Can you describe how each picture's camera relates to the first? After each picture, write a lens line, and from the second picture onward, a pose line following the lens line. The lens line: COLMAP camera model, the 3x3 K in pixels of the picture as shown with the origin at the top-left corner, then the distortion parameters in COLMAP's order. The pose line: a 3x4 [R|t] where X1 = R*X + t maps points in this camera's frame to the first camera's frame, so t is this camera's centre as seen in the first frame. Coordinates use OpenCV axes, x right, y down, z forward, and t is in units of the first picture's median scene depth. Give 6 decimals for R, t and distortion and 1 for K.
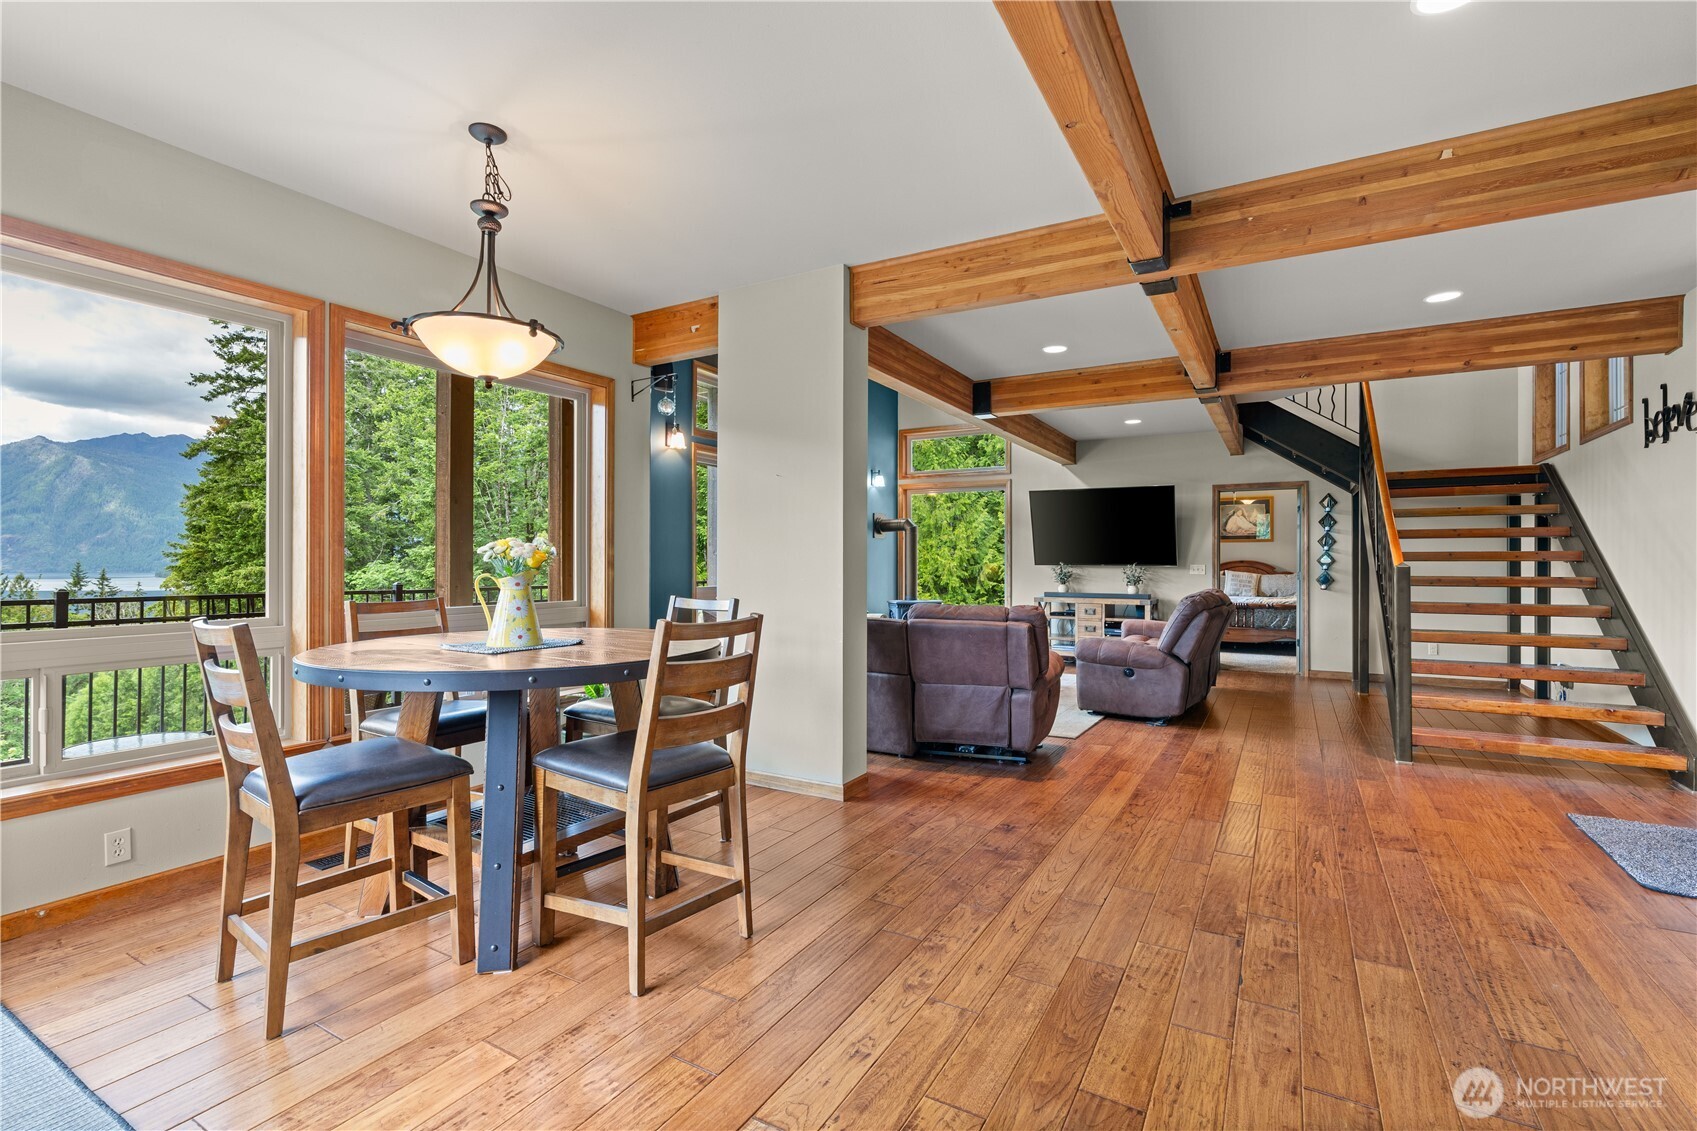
lens RADIAL K [[769.3, 0, 844.8], [0, 769.3, 555.6], [0, 0, 1]] dist [-0.005289, 0.001590]
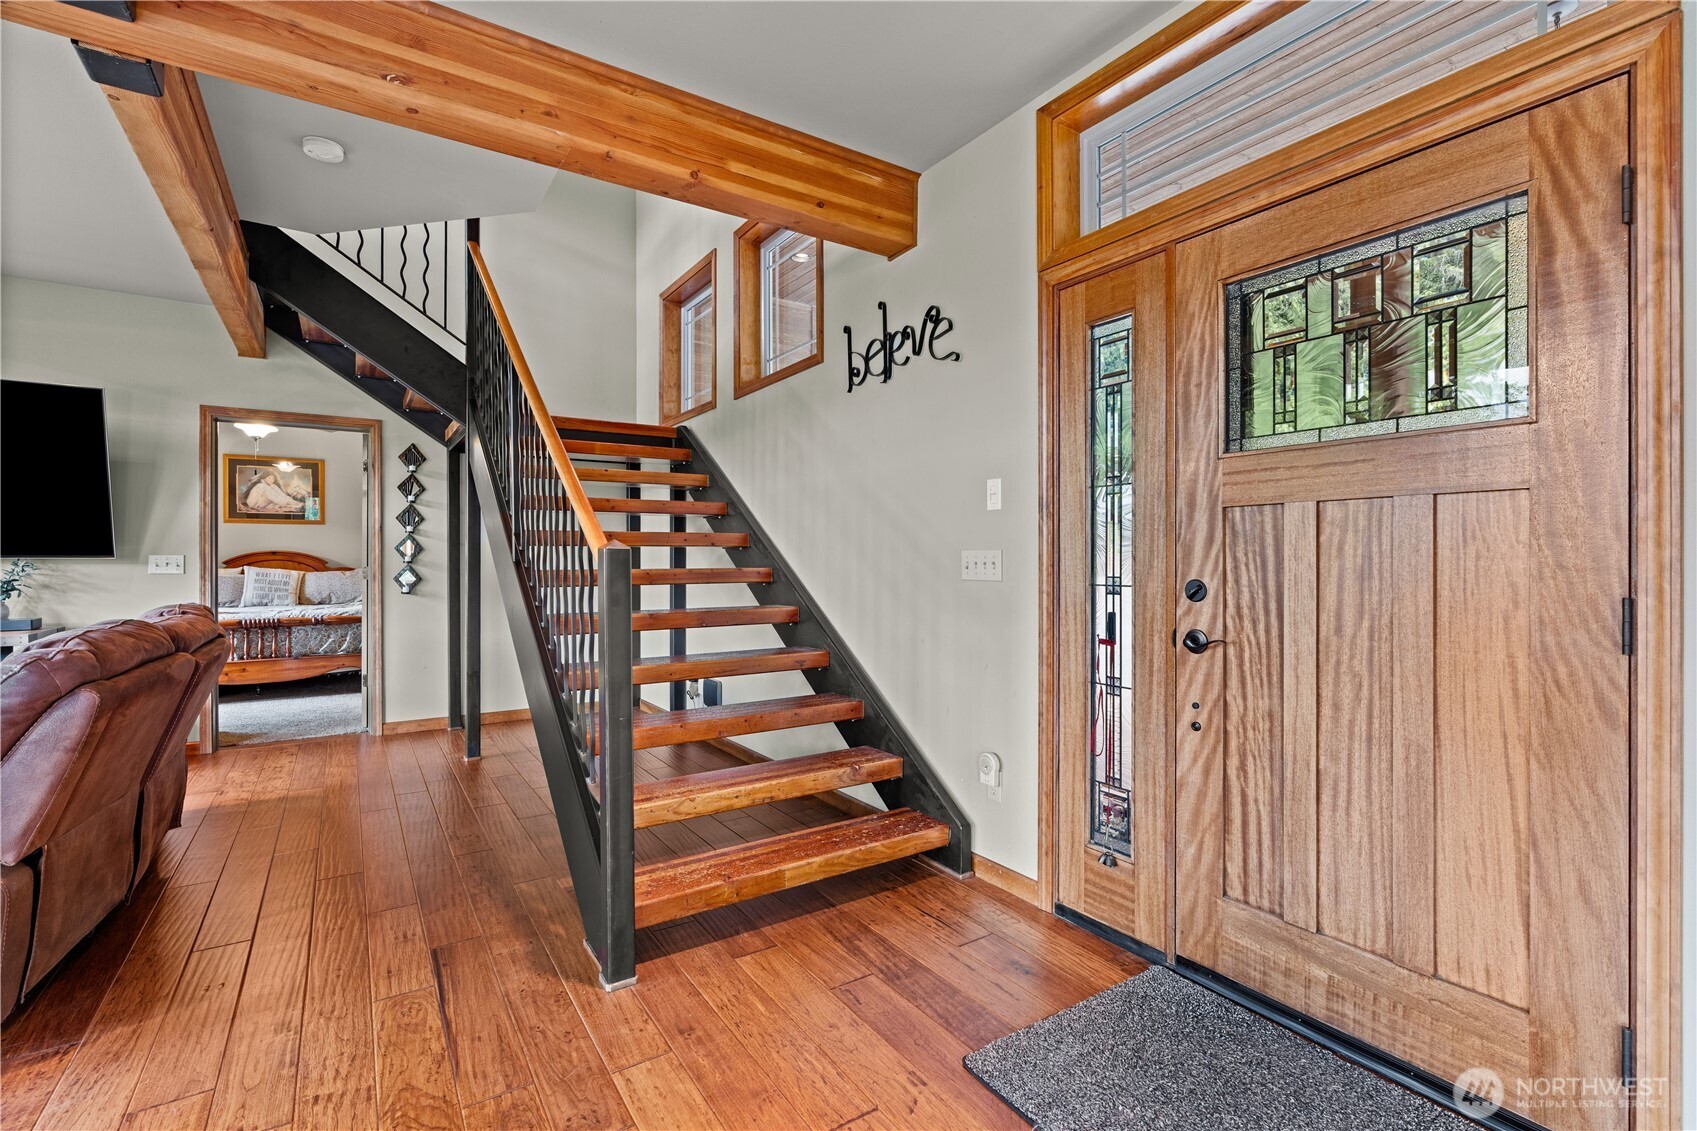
lens RADIAL K [[769.3, 0, 848.3], [0, 769.3, 562.5], [0, 0, 1]] dist [-0.005289, 0.001590]
pose [[0.450042, -0.006891, 0.892981, 0.211471], [-0.005684, 0.999928, 0.010582, 0.009047], [-0.892990, -0.009838, 0.449970, 0.370505]]
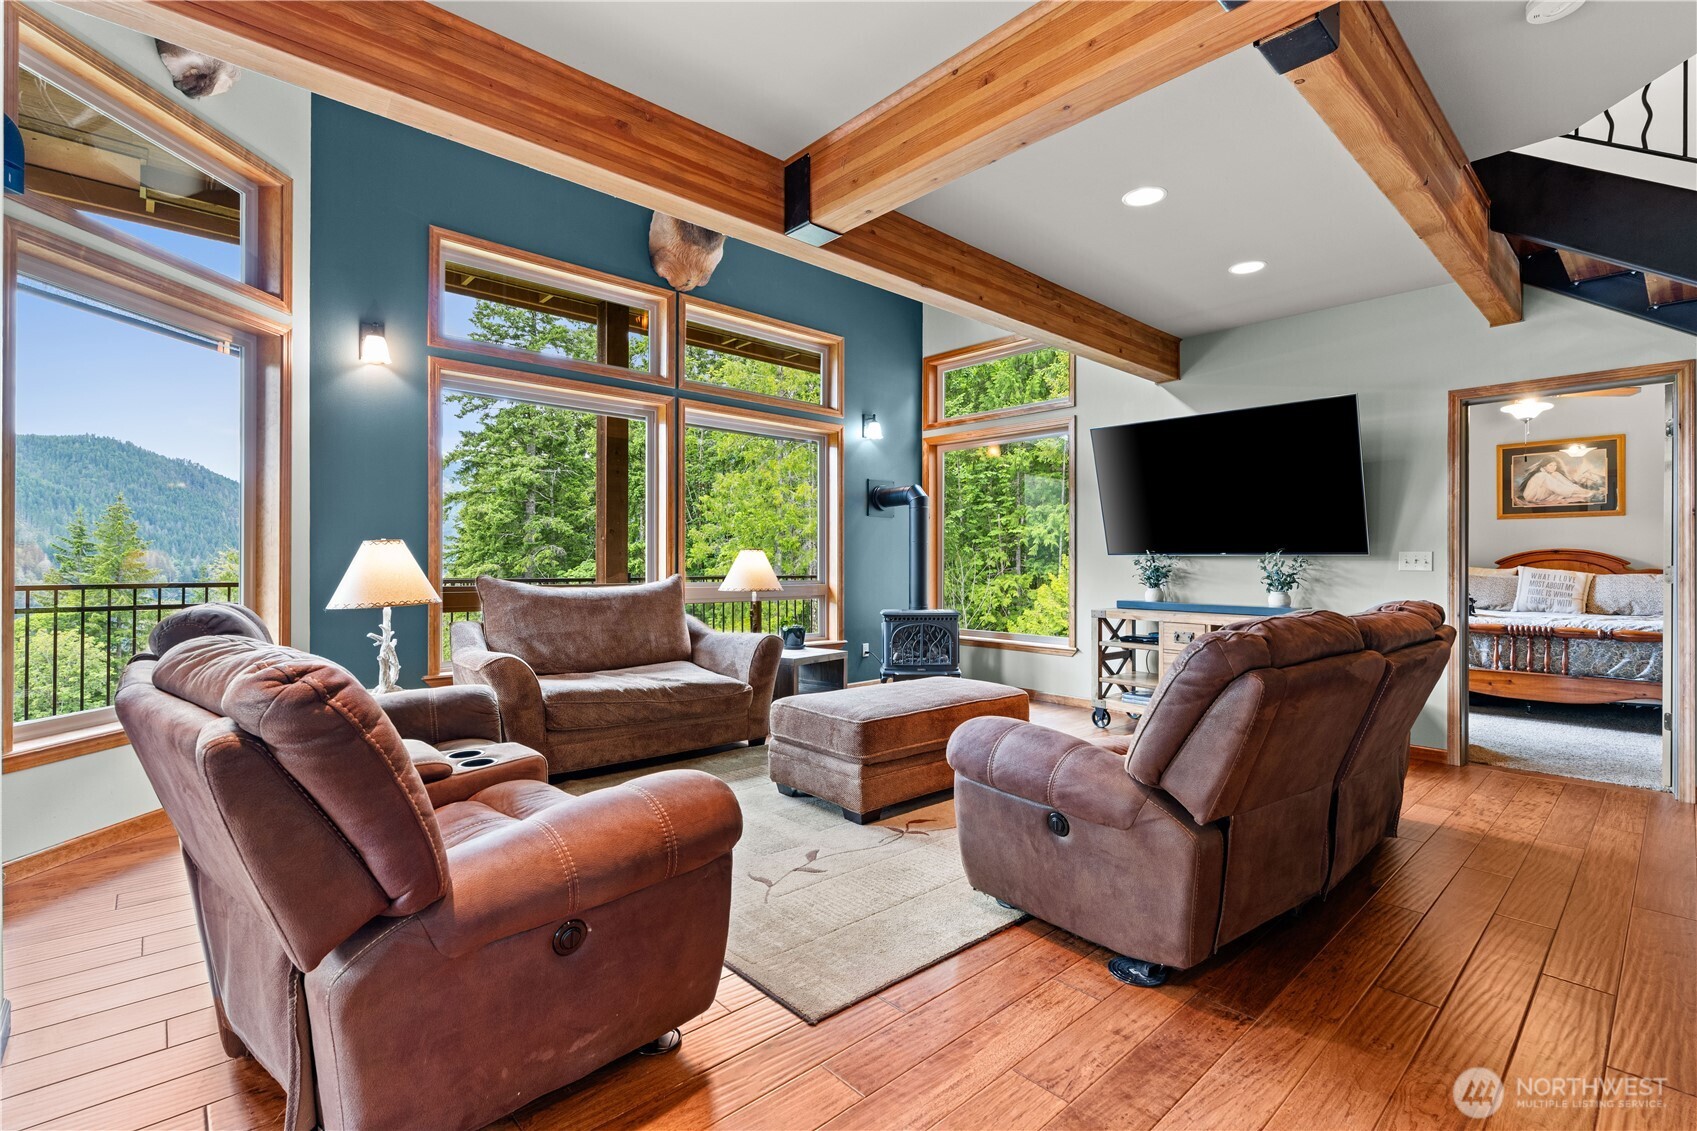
lens RADIAL K [[769.3, 0, 837.3], [0, 769.3, 559.1], [0, 0, 1]] dist [-0.005289, 0.001590]
pose [[0.951083, -0.000138, -0.308935, 0.261014], [0.001605, 0.999989, 0.004493, 0.014310], [0.308931, -0.004770, 0.951072, 0.414705]]
